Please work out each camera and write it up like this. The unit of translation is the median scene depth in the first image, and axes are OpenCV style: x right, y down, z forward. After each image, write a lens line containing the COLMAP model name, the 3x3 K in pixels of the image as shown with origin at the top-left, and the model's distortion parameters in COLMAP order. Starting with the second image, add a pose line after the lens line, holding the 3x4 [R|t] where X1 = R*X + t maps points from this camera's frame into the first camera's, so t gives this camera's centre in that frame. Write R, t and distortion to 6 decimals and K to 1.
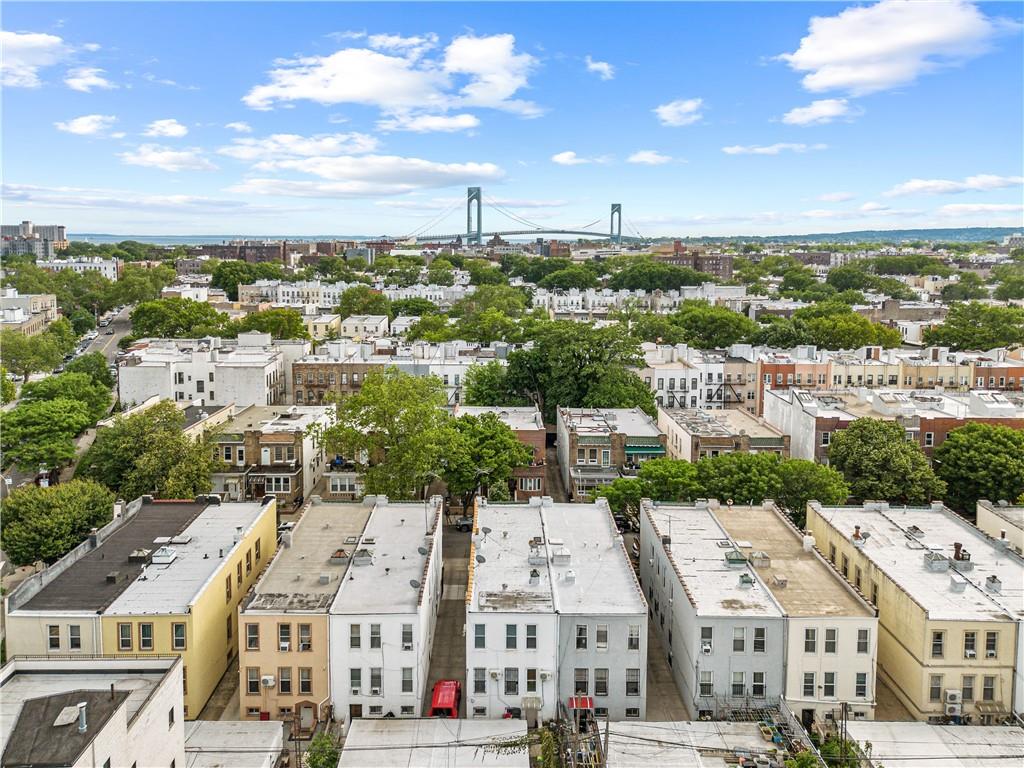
lens RADIAL K [[746.5, 0, 503.3], [0, 746.5, 368.7], [0, 0, 1]] dist [0.081252, -0.081802]
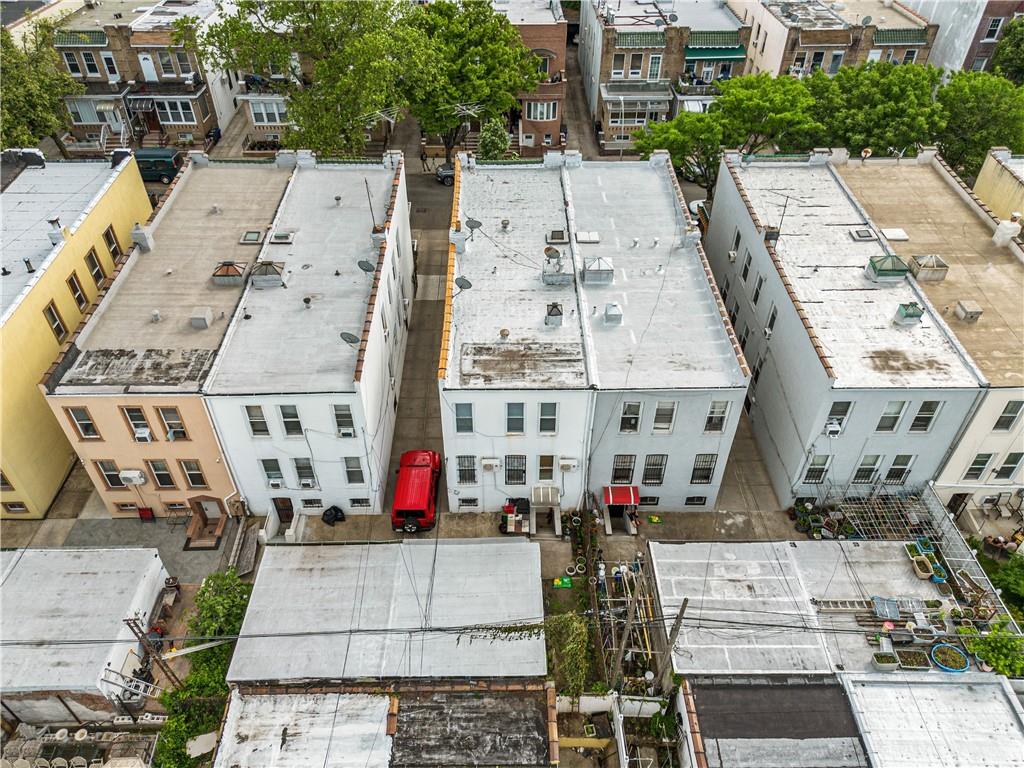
lens RADIAL K [[746.5, 0, 503.3], [0, 746.5, 368.7], [0, 0, 1]] dist [0.081252, -0.081802]
pose [[0.999959, -0.007359, -0.005284, 0.003979], [0.009019, 0.863367, 0.504497, 0.014275], [0.000849, -0.504523, 0.863398, 0.444934]]
